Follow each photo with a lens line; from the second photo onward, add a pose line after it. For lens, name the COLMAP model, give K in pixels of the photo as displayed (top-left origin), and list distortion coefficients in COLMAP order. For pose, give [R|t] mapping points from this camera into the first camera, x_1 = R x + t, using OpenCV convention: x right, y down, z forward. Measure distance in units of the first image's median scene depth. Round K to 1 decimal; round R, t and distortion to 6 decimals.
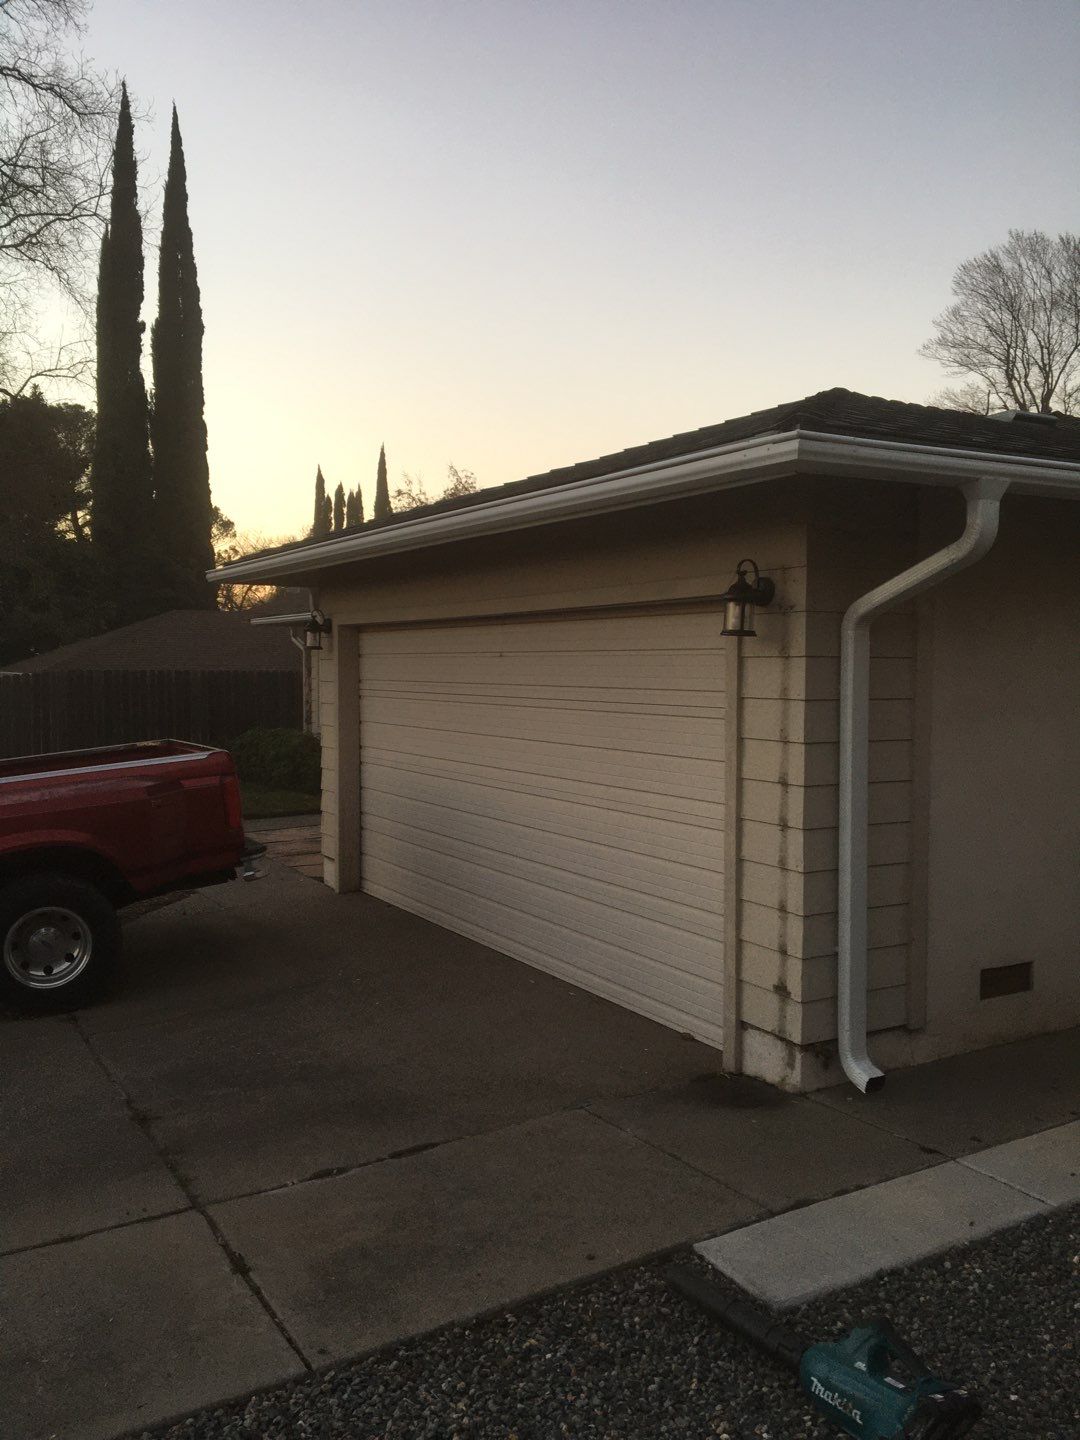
lens RADIAL K [[1210.5, 0, 541.3], [0, 1210.5, 717.0], [0, 0, 1]] dist [0.042478, -0.037530]
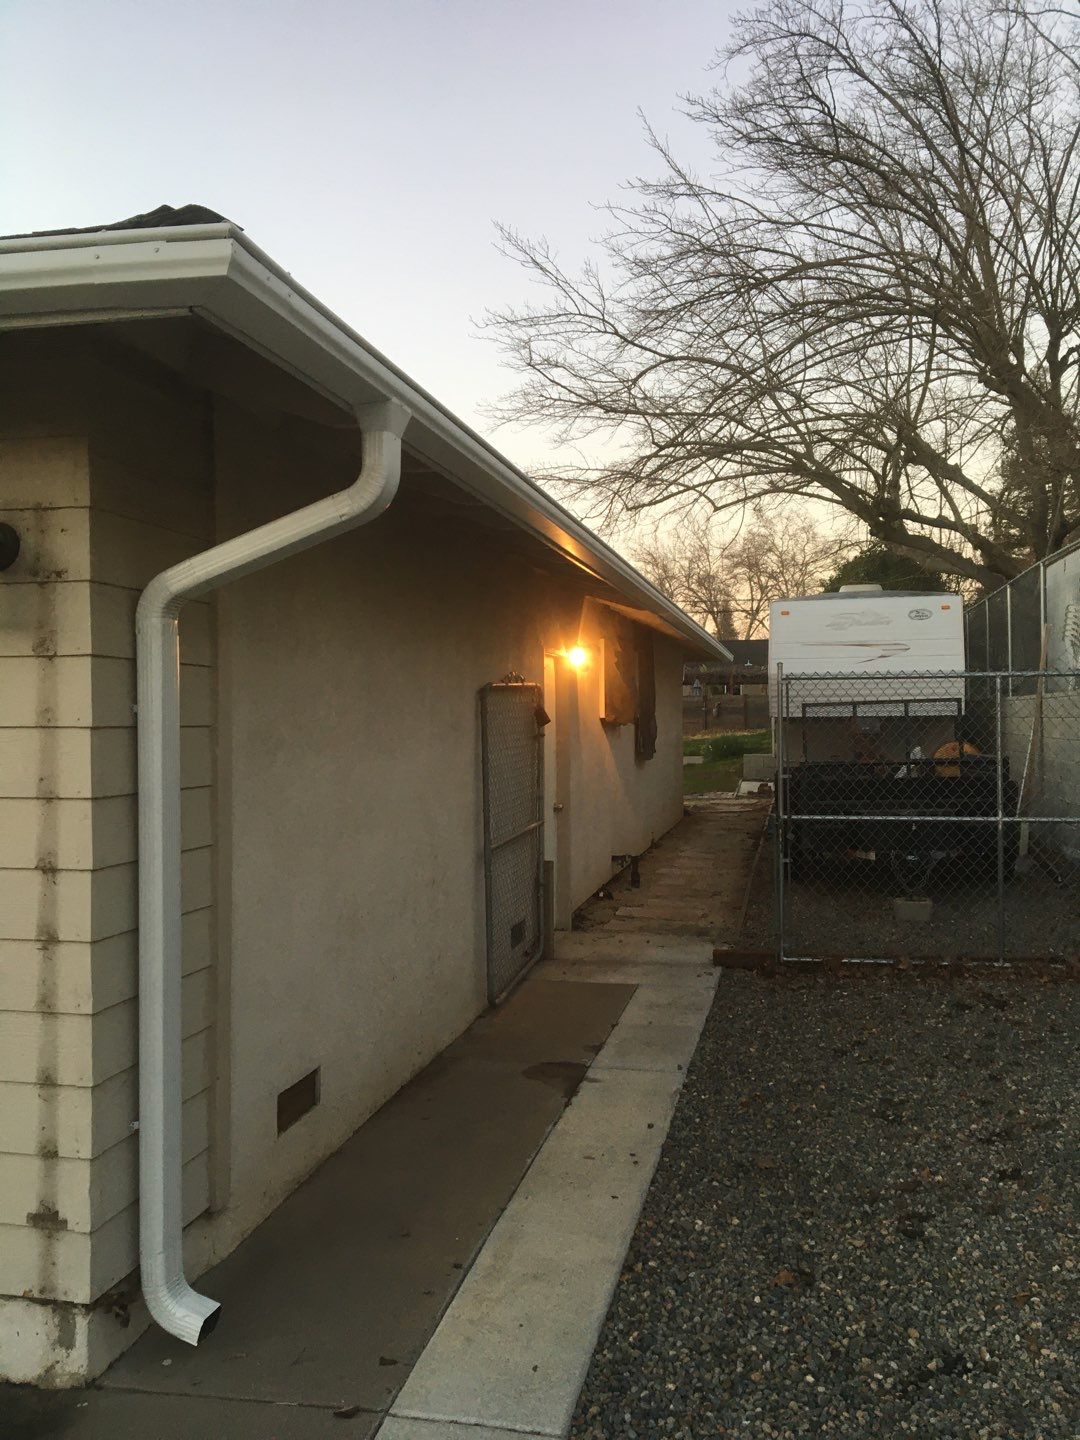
lens RADIAL K [[1210.5, 0, 545.4], [0, 1210.5, 724.1], [0, 0, 1]] dist [0.042478, -0.037530]
pose [[0.664813, -0.012146, 0.746911, -0.083383], [0.038637, 0.999089, -0.018144, 0.004037], [-0.746010, 0.040920, 0.664676, 0.418755]]
